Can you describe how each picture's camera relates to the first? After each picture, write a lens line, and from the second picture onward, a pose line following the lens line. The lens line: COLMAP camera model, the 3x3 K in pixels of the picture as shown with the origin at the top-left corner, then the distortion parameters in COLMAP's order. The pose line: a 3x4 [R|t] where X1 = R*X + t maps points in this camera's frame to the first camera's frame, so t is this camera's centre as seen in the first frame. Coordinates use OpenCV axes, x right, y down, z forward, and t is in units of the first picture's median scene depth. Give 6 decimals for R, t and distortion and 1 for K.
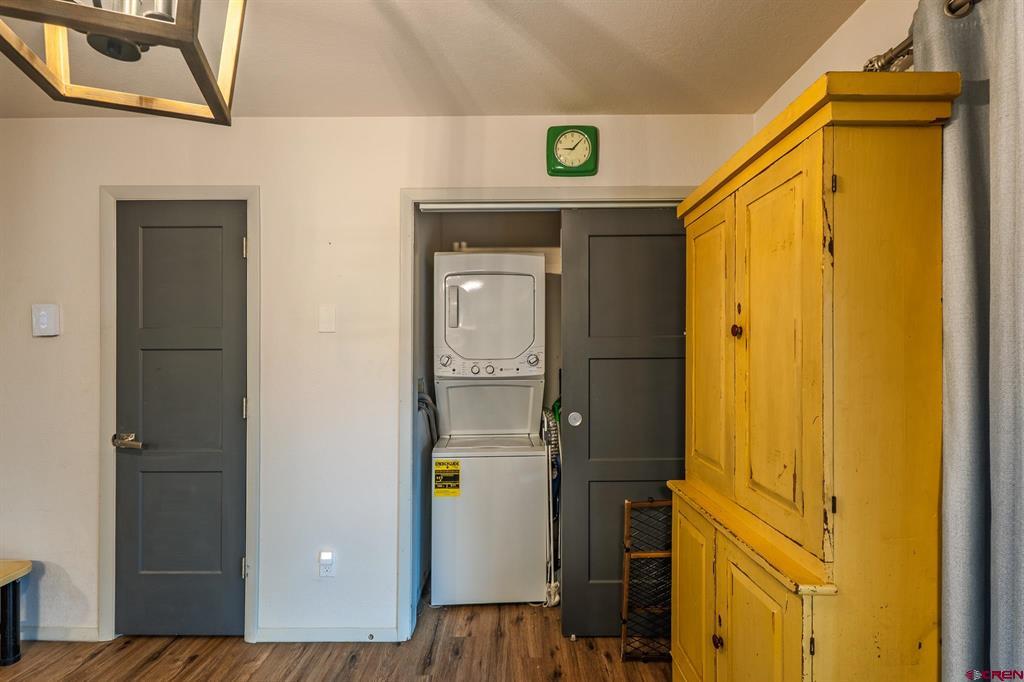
lens RADIAL K [[480.5, 0, 510.8], [0, 480.5, 349.9], [0, 0, 1]] dist [0.004839, -0.002889]
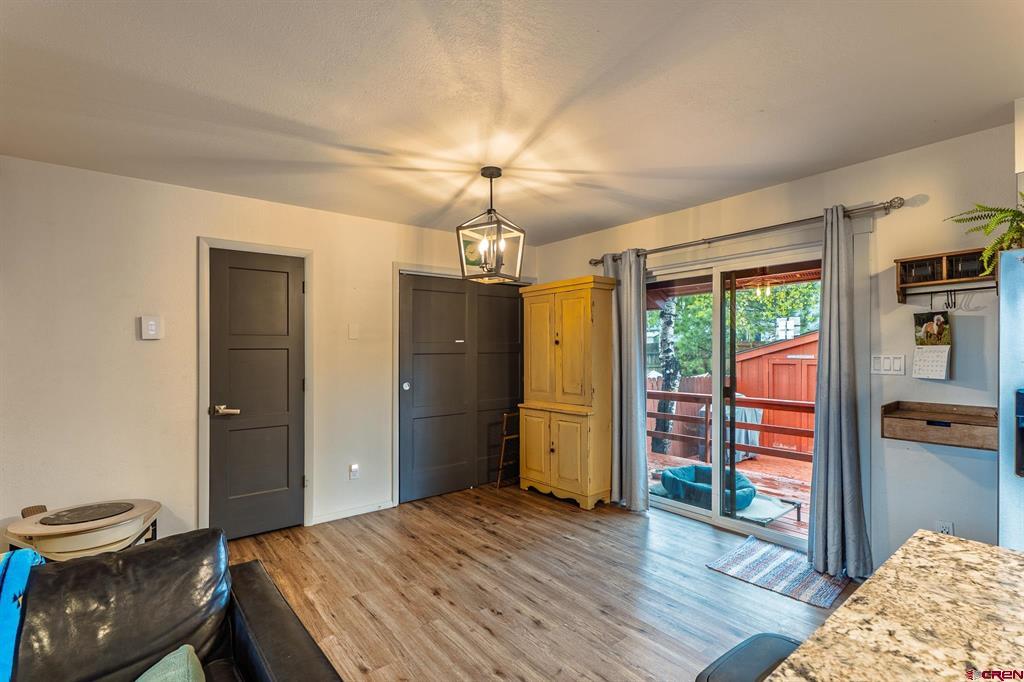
lens RADIAL K [[480.5, 0, 510.5], [0, 480.5, 351.0], [0, 0, 1]] dist [0.004839, -0.002889]
pose [[0.787742, -0.004174, 0.615991, -1.107088], [0.002399, 0.999990, 0.003707, 0.001073], [-0.616001, -0.001443, 0.787744, -0.797825]]
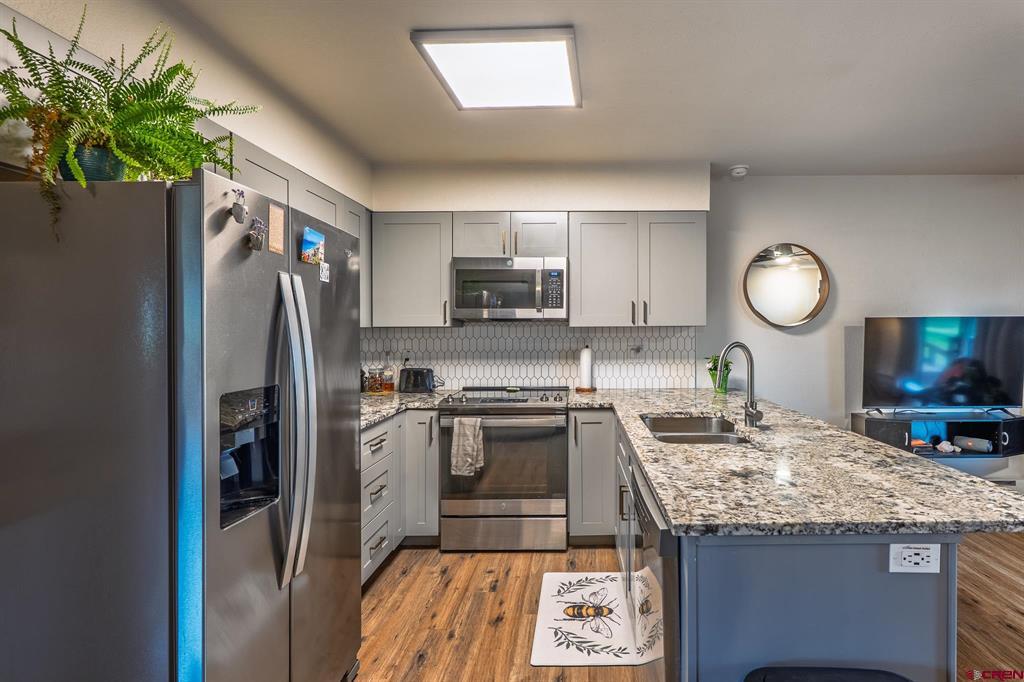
lens RADIAL K [[496.6, 0, 578.0], [0, 496.6, 333.6], [0, 0, 1]] dist [0.003027, 0.000926]
pose [[-0.999961, 0.006408, -0.006038, -0.271788], [0.006398, 0.999978, 0.001624, 0.007731], [0.006048, 0.001586, -0.999980, -0.113037]]
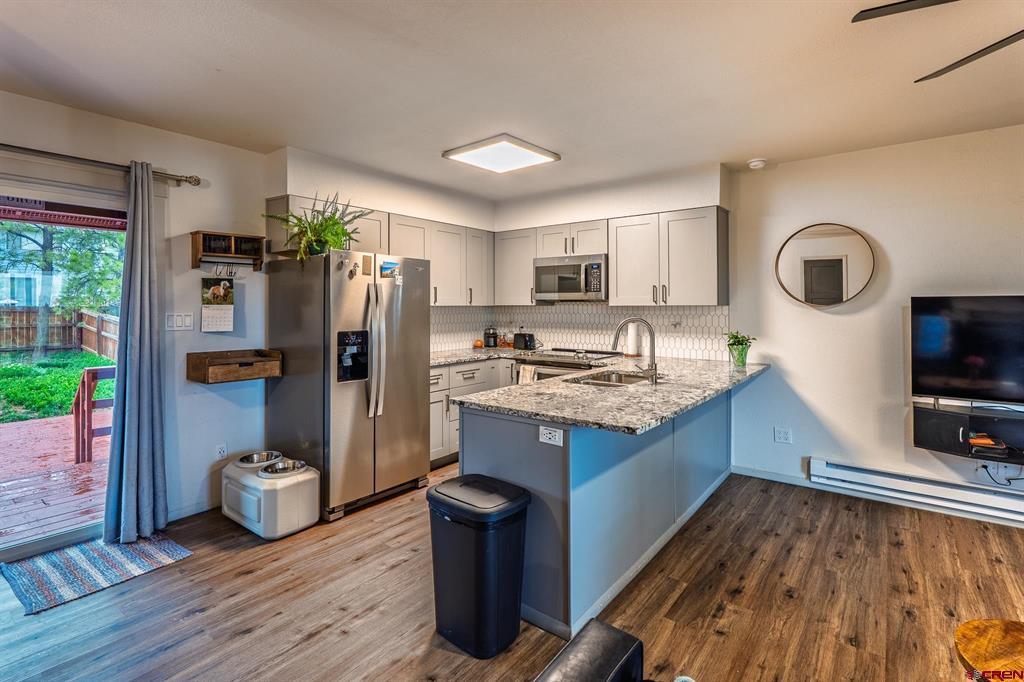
lens RADIAL K [[480.5, 0, 514.9], [0, 480.5, 307.1], [0, 0, 1]] dist [0.004839, -0.002889]
pose [[-0.792866, 0.000963, 0.609395, -1.185358], [-0.003313, 0.999977, -0.005892, 0.007126], [-0.609387, -0.006690, -0.792845, 0.151406]]
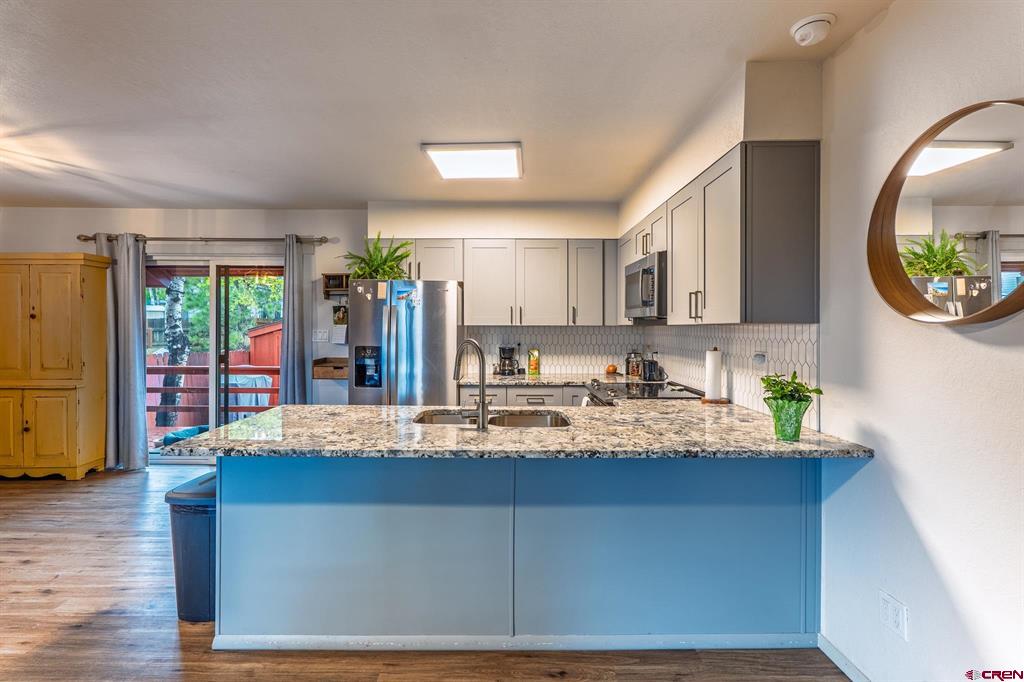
lens RADIAL K [[480.5, 0, 513.7], [0, 480.5, 334.9], [0, 0, 1]] dist [0.004839, -0.002889]
pose [[-0.007739, -0.014331, 0.999867, -1.679279], [-0.009268, 0.999855, 0.014259, 0.001980], [-0.999927, -0.009157, -0.007871, -1.260617]]
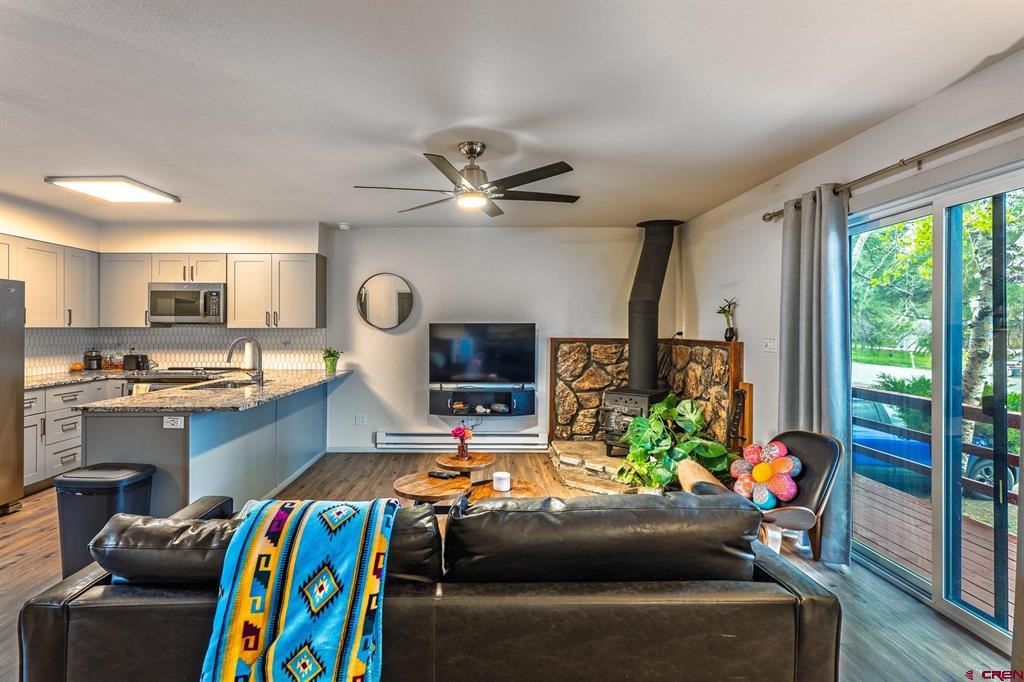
lens RADIAL K [[480.5, 0, 473.3], [0, 480.5, 326.1], [0, 0, 1]] dist [0.004839, -0.002889]
pose [[-0.999995, -0.001235, 0.002797, -1.489373], [-0.001275, 0.999897, -0.014283, 0.011206], [-0.002779, -0.014287, -0.999894, 0.677652]]
